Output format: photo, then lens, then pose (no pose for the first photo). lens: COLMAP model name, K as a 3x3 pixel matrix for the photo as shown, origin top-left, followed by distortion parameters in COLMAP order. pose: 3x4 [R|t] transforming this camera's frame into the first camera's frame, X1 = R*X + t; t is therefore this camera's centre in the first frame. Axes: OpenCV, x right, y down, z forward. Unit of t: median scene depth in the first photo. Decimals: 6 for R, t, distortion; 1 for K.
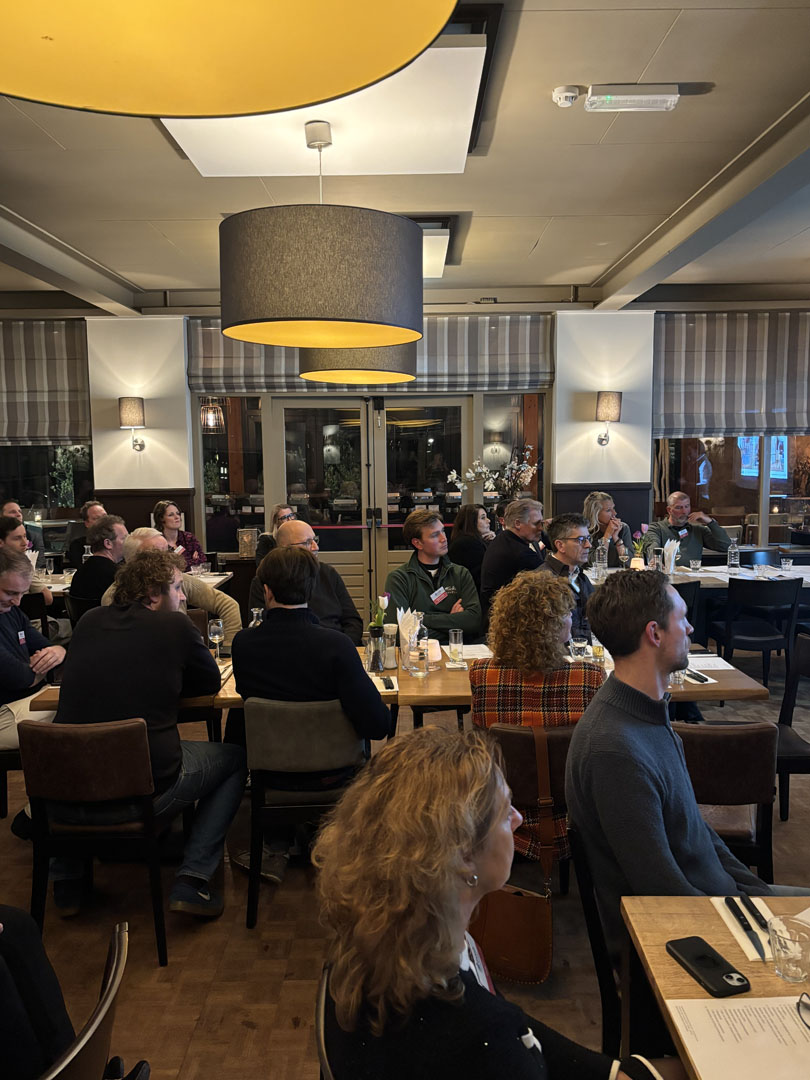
lens RADIAL K [[831.8, 0, 405.0], [0, 831.8, 540.0], [0, 0, 1]] dist [0.109699, -0.303354]
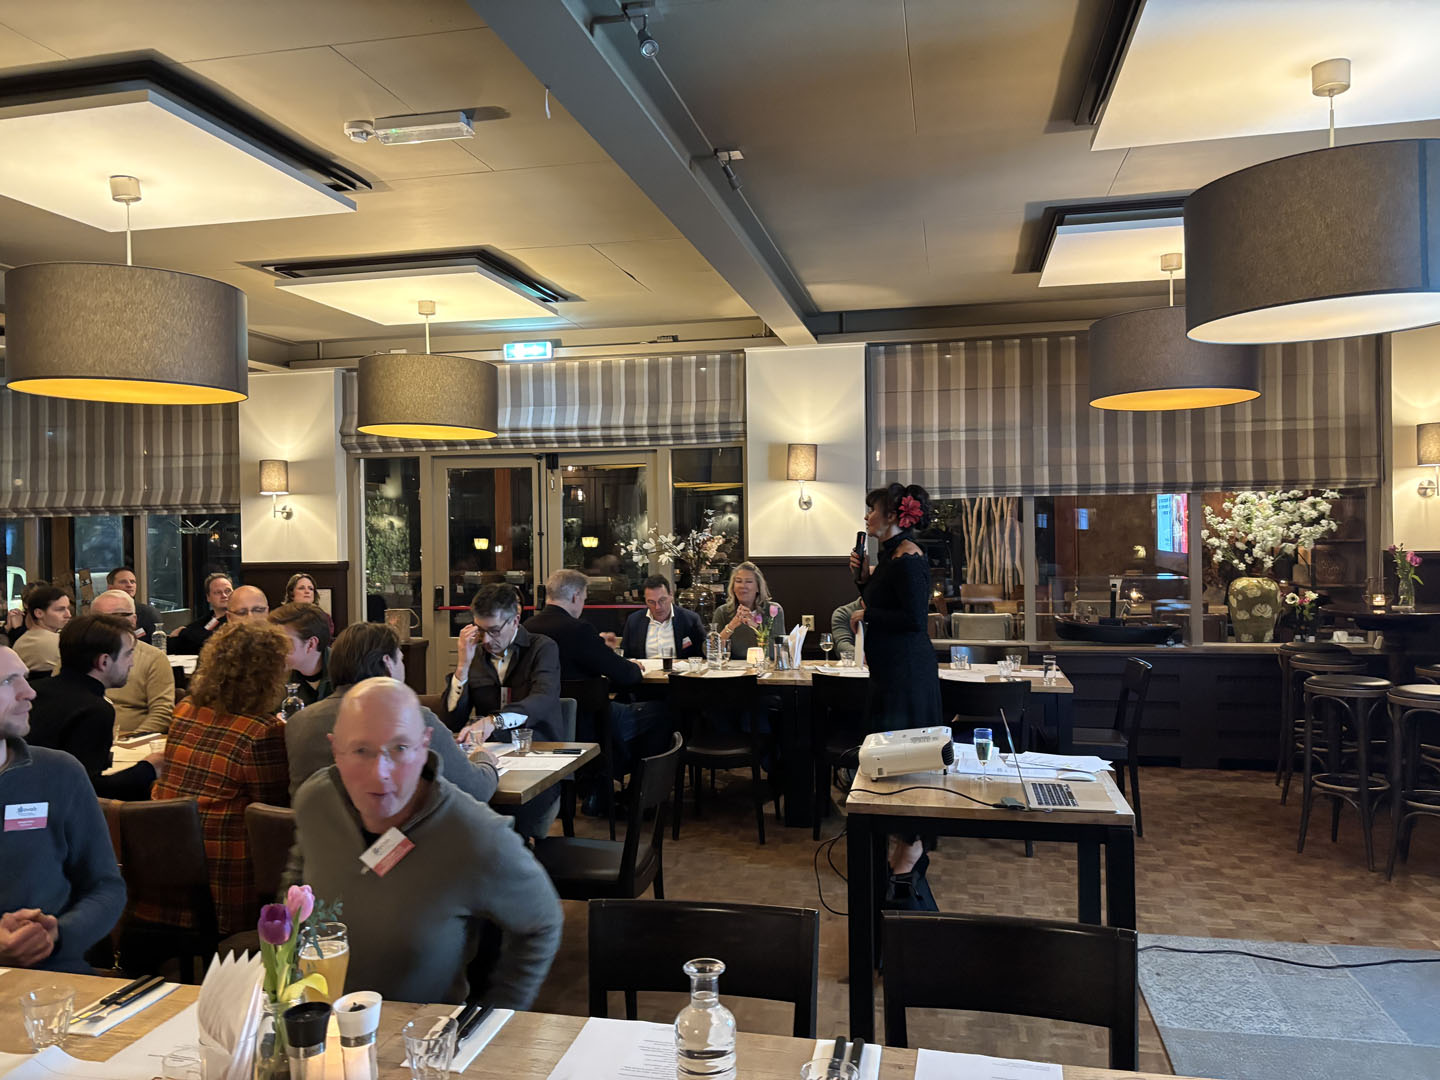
lens RADIAL K [[1077.2, 0, 707.6], [0, 1077.2, 532.9], [0, 0, 1]] dist [0.099203, -0.110954]
pose [[0.976535, -0.002547, -0.215345, 0.366147], [-0.017079, 0.995865, -0.089225, 0.003292], [0.214681, 0.090809, 0.972453, -0.025355]]
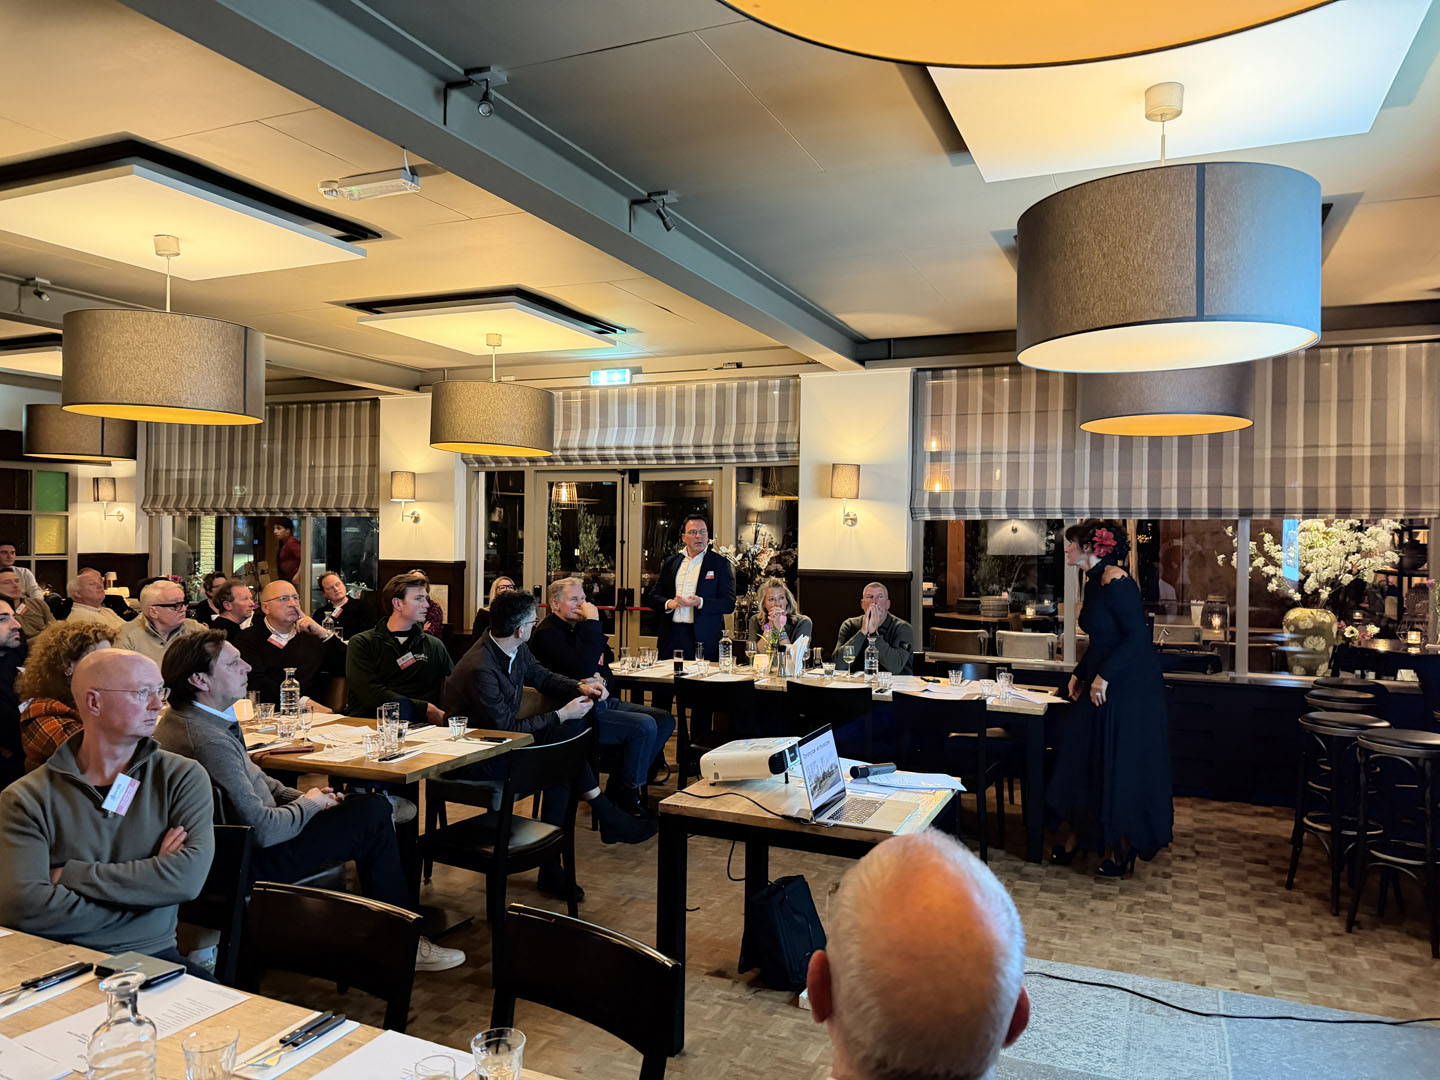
lens RADIAL K [[999.2, 0, 728.0], [0, 999.2, 533.2], [0, 0, 1]] dist [0.108784, -0.128574]
pose [[0.916567, 0.021428, -0.399306, 0.525974], [-0.062347, 0.994009, -0.089771, -0.006929], [0.394990, 0.107177, 0.912412, 0.025760]]
